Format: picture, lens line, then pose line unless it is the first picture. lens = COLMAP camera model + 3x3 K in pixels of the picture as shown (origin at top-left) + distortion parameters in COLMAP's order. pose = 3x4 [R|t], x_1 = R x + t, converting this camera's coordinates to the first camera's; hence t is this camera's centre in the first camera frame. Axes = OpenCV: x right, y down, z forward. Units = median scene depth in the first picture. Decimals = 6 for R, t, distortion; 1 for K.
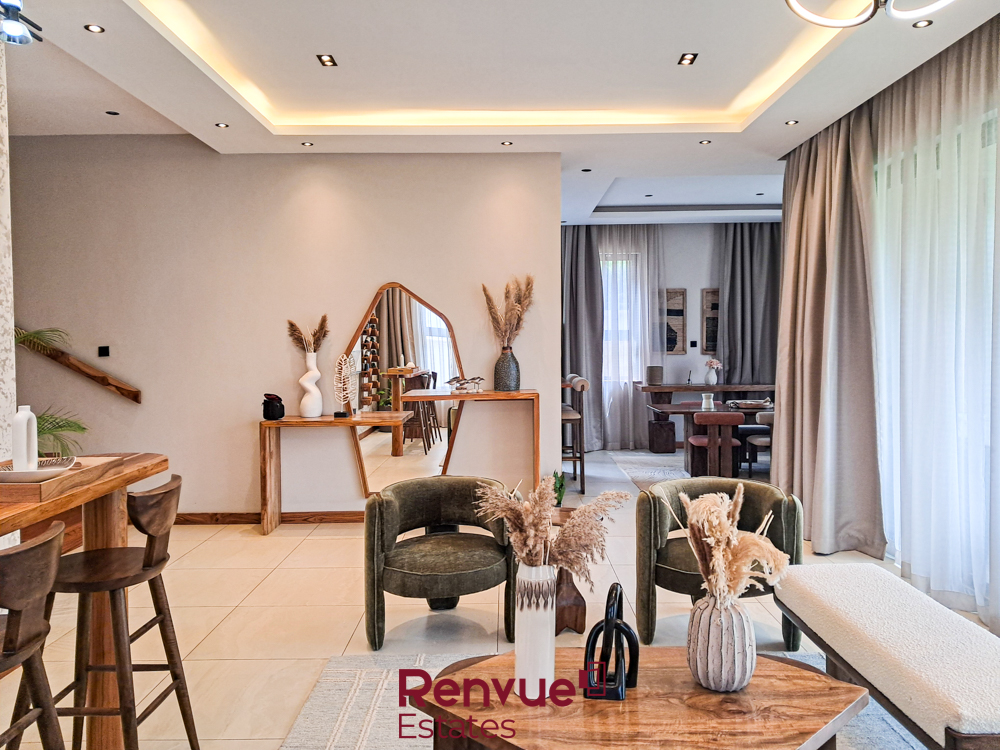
lens RADIAL K [[789.0, 0, 499.0], [0, 789.0, 372.0], [0, 0, 1]] dist [-0.040652, 0.007330]
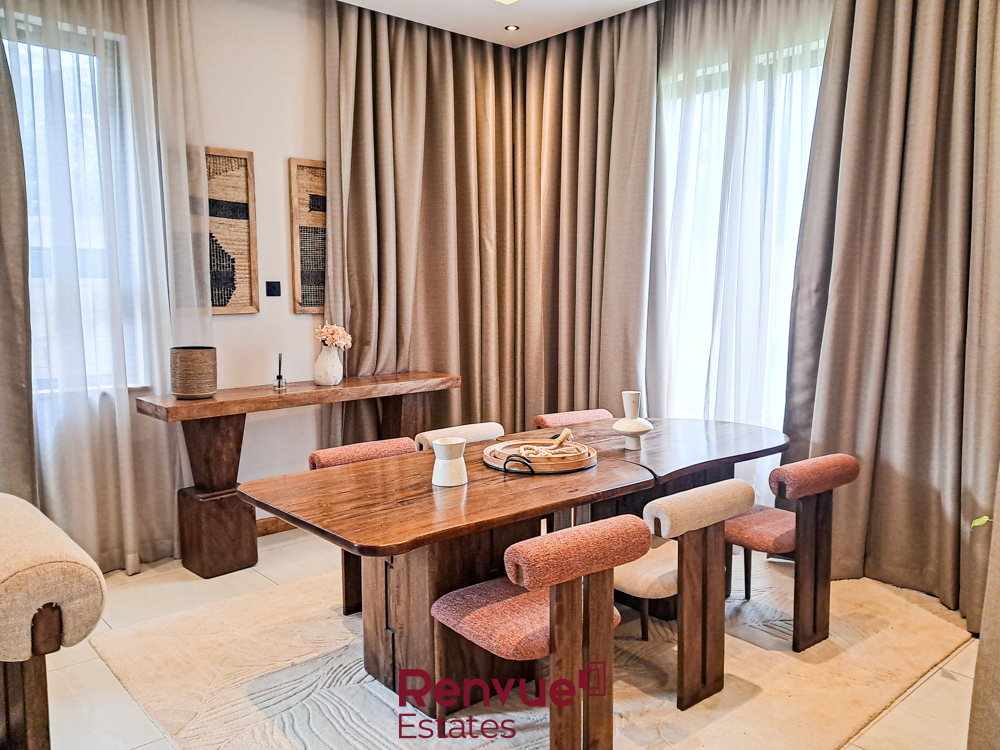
lens RADIAL K [[789.0, 0, 500.6], [0, 789.0, 377.0], [0, 0, 1]] dist [-0.040652, 0.007330]
pose [[0.794779, -0.059729, 0.603953, 0.086980], [0.031460, 0.997862, 0.057285, -0.008649], [-0.606083, -0.026528, 0.794959, 0.593978]]
